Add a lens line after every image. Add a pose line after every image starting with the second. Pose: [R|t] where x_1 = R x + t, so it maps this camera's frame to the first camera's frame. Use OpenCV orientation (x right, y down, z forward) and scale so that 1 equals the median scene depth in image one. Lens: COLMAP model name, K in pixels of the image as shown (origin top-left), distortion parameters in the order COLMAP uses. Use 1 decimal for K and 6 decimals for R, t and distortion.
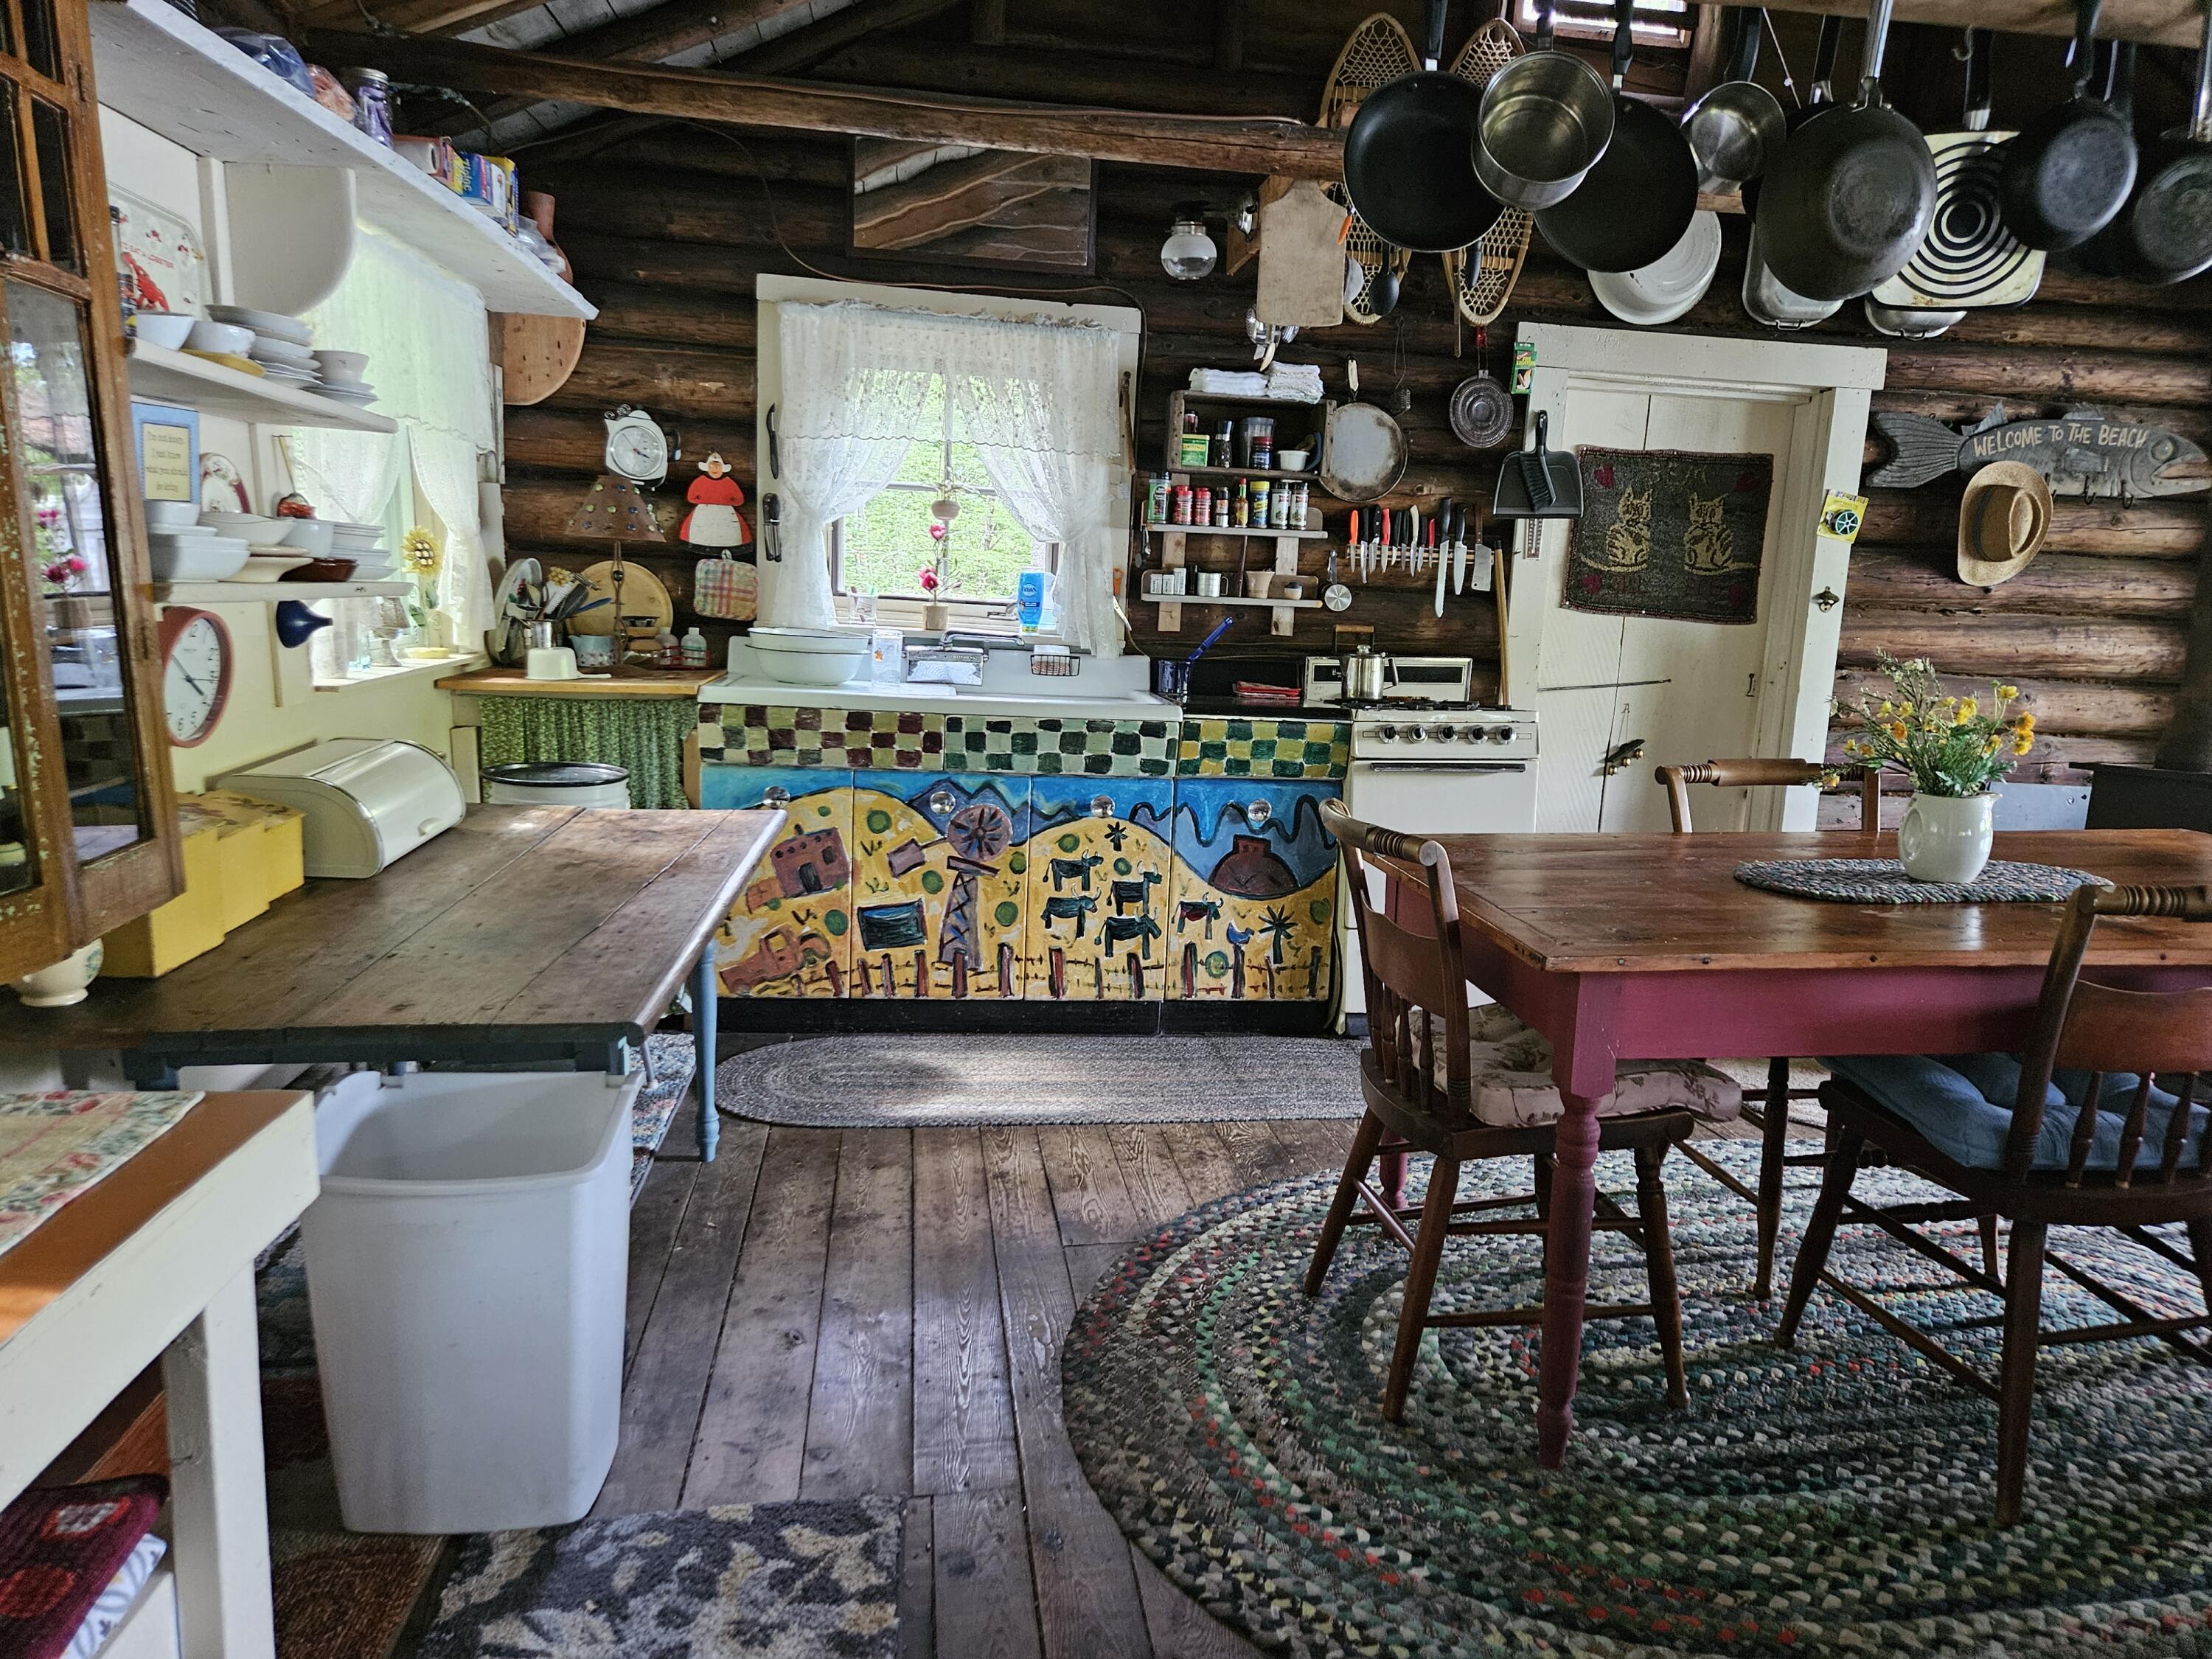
lens RADIAL K [[1465.5, 0, 1115.3], [0, 1465.5, 838.6], [0, 0, 1]] dist [0.082887, -0.069522]
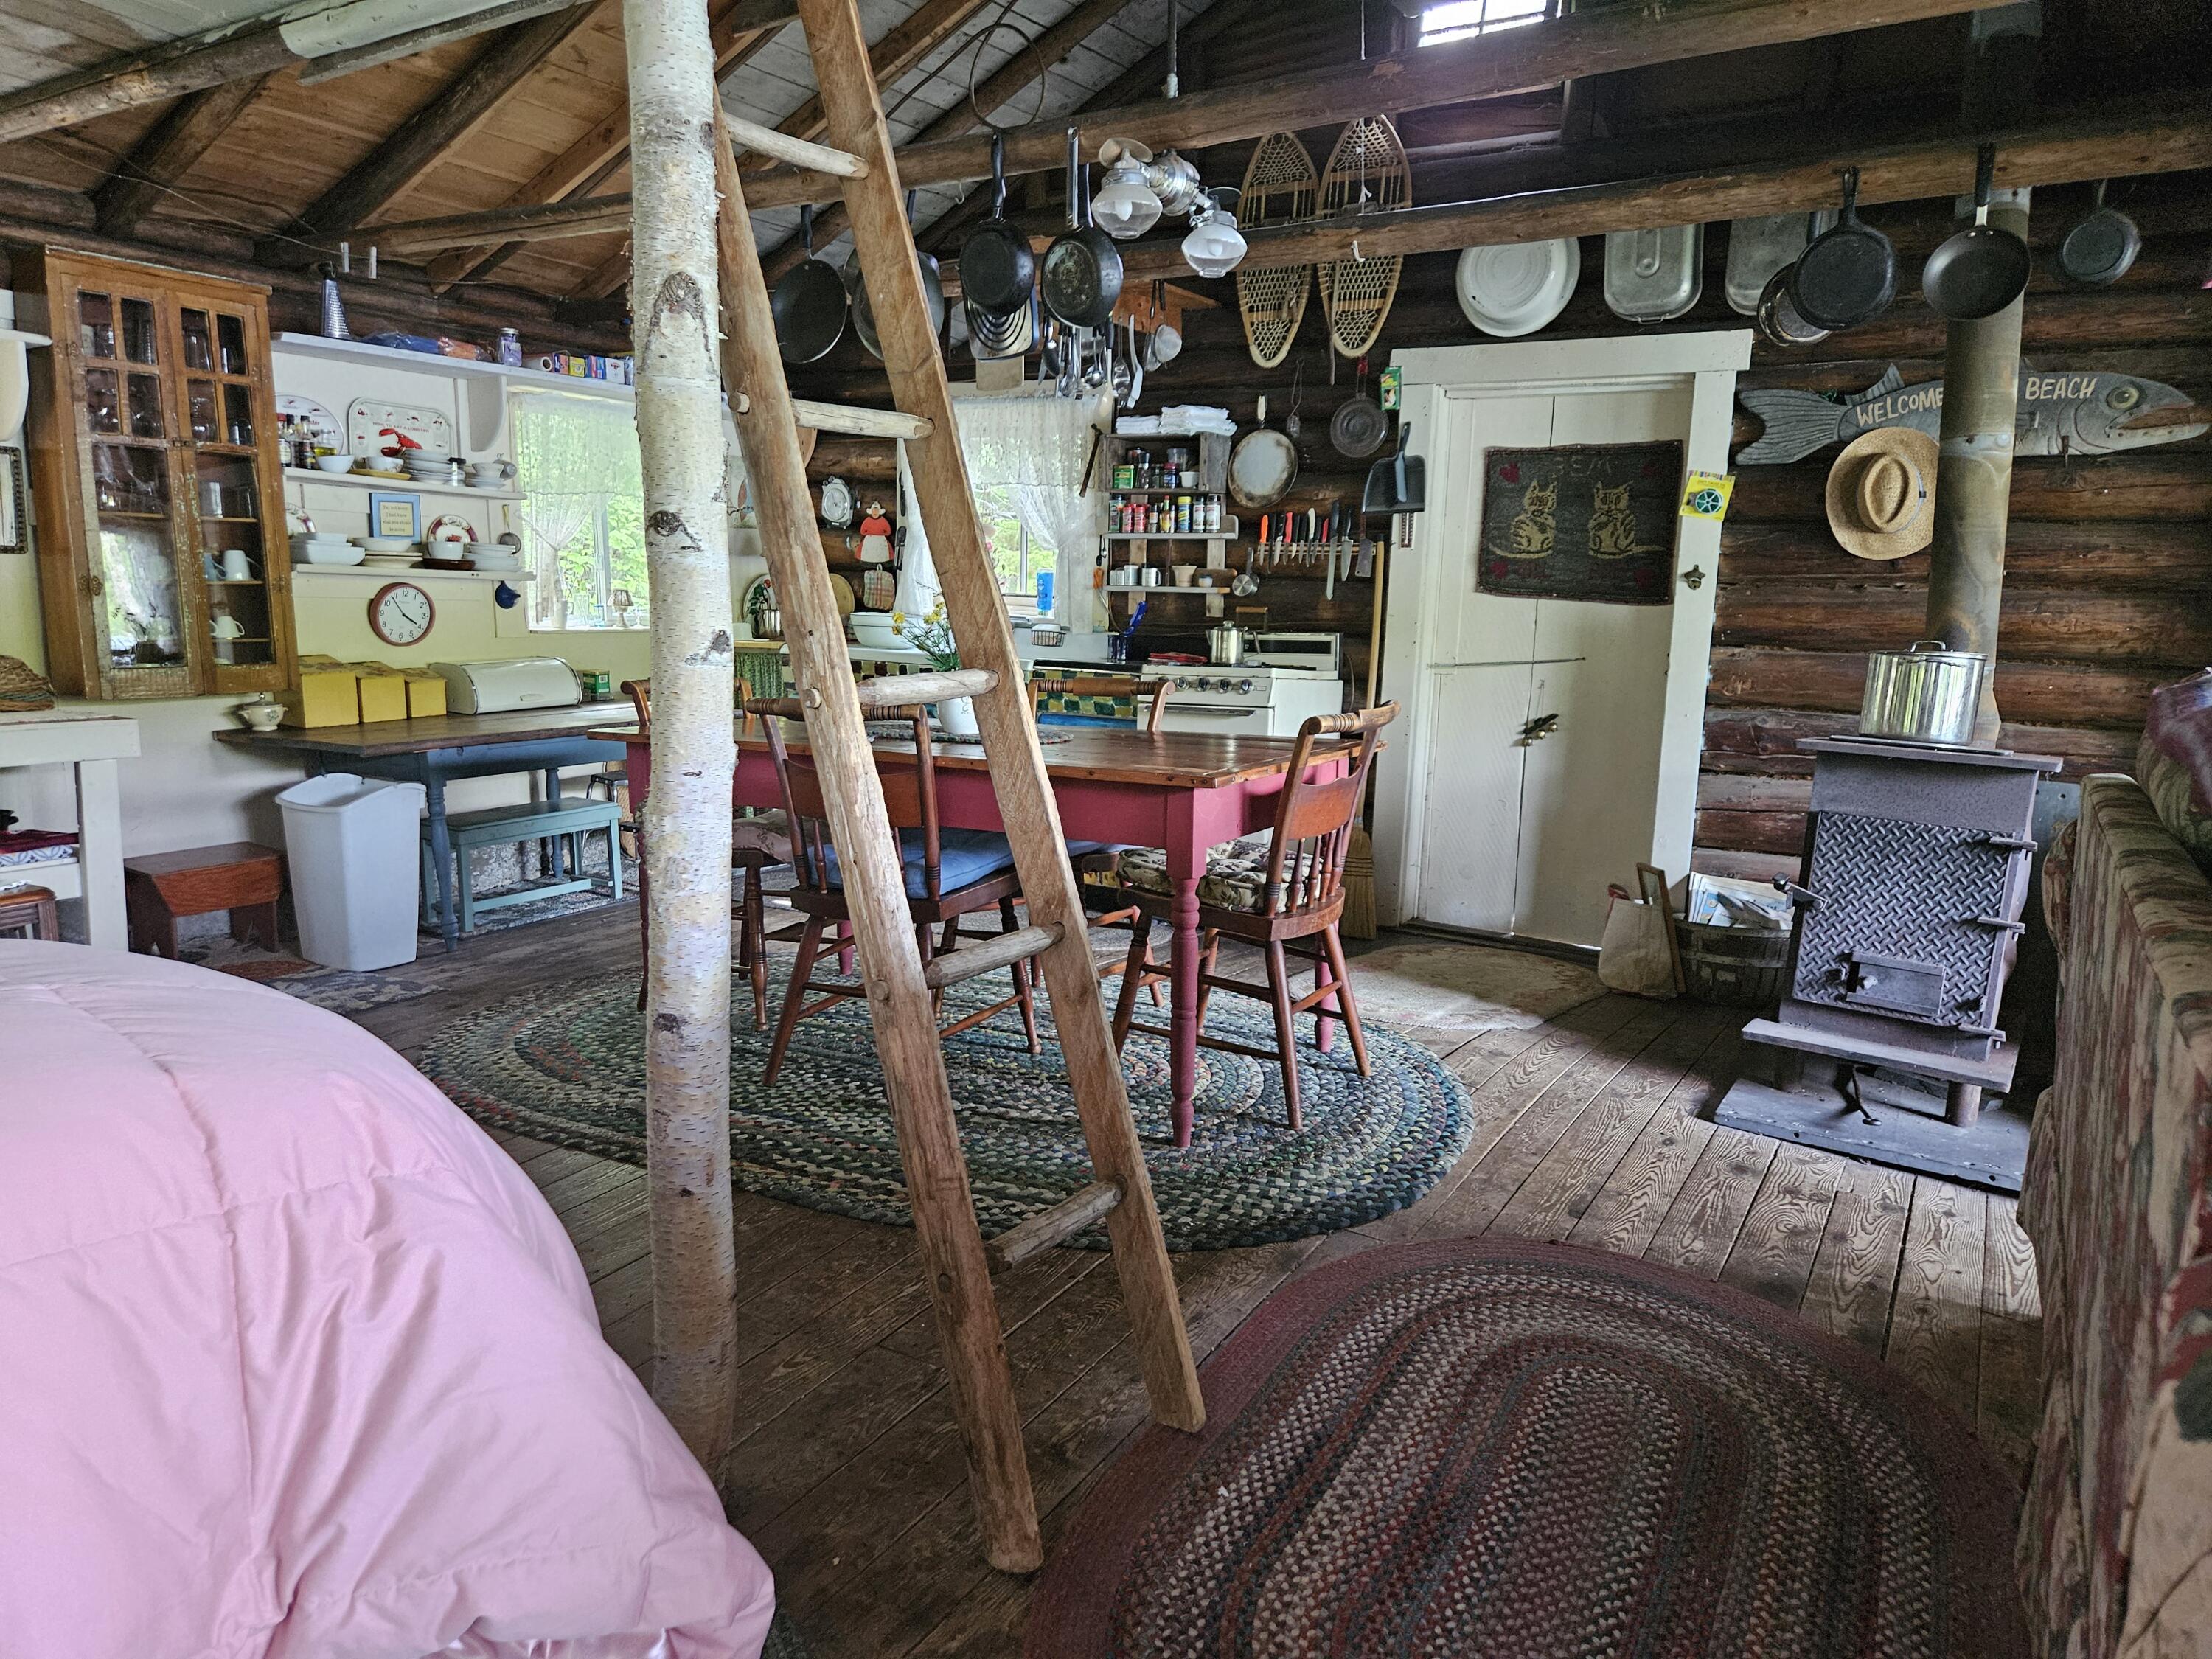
lens RADIAL K [[1465.5, 0, 1096.0], [0, 1465.5, 824.2], [0, 0, 1]] dist [0.082887, -0.069522]
pose [[0.780027, 0.074411, -0.621305, 0.848279], [-0.103442, 0.994577, -0.010753, 0.064413], [0.617136, 0.072657, 0.783495, -0.039835]]
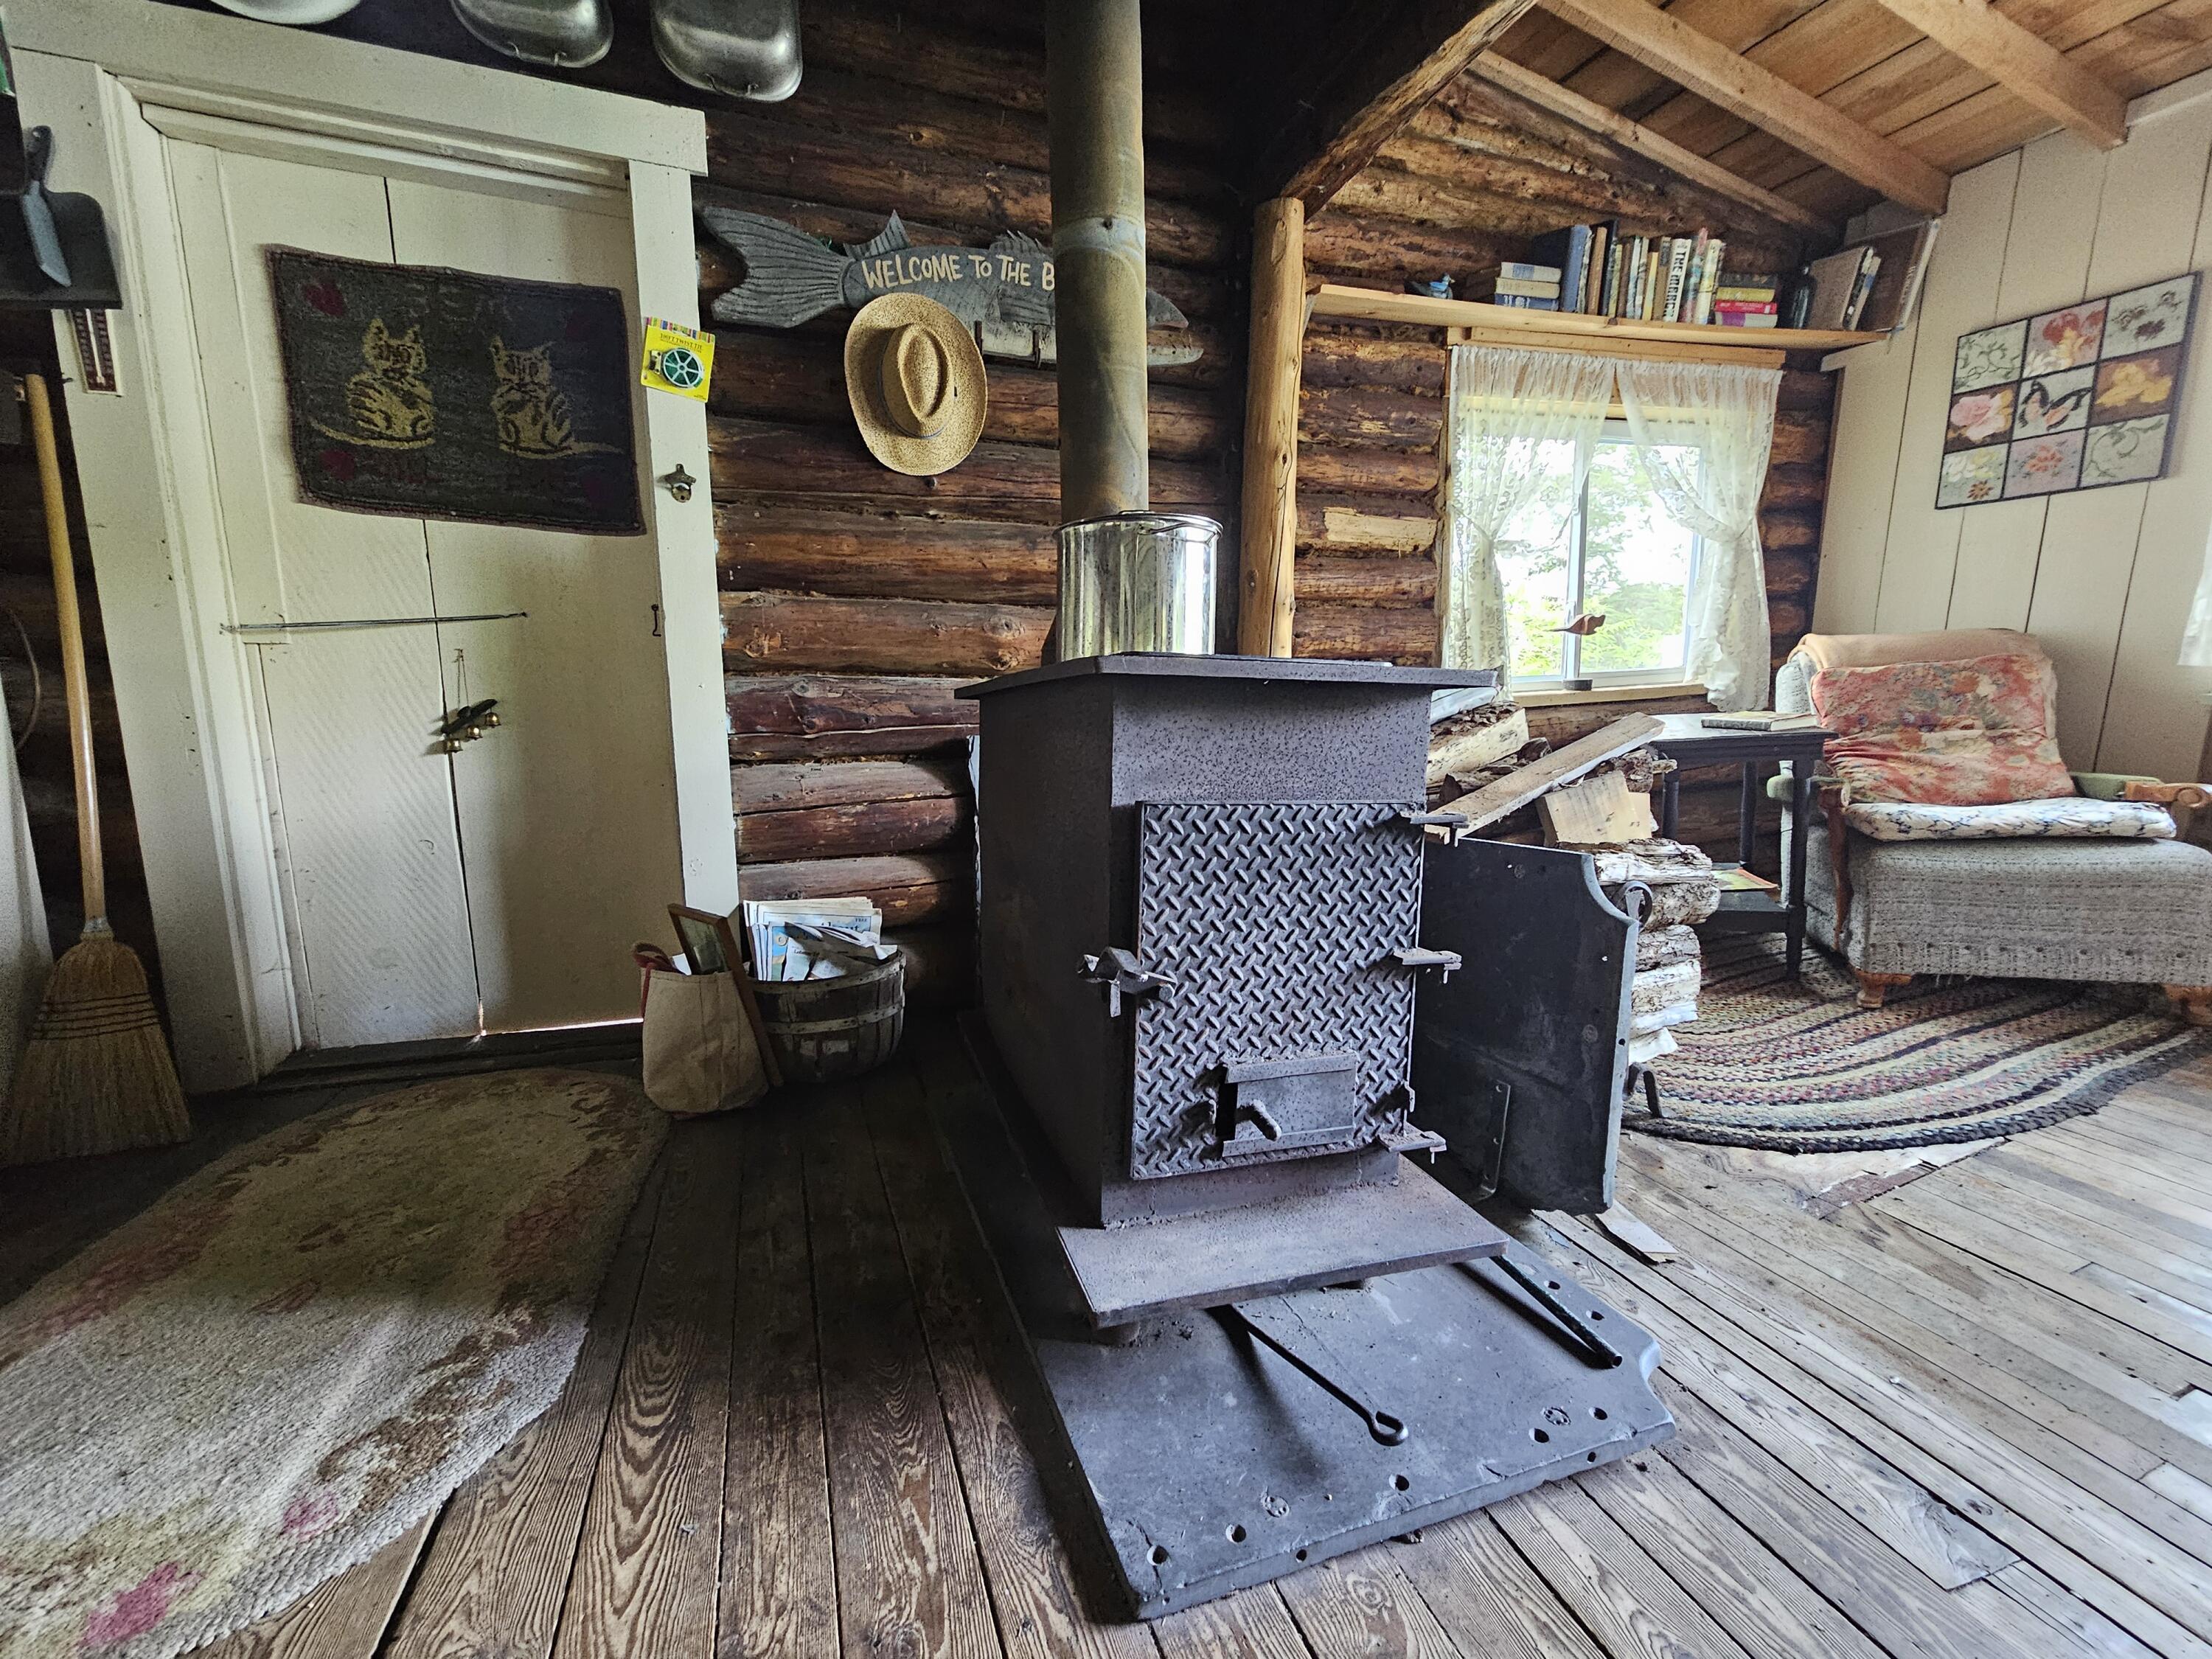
lens RADIAL K [[907.2, 0, 1110.3], [0, 907.2, 835.8], [0, 0, 1]] dist [-0.001637, -0.001144]
pose [[0.975058, -0.072790, 0.209675, 0.606294], [0.072142, 0.997336, 0.010749, 0.015903], [-0.209898, 0.004646, 0.977712, 0.571879]]
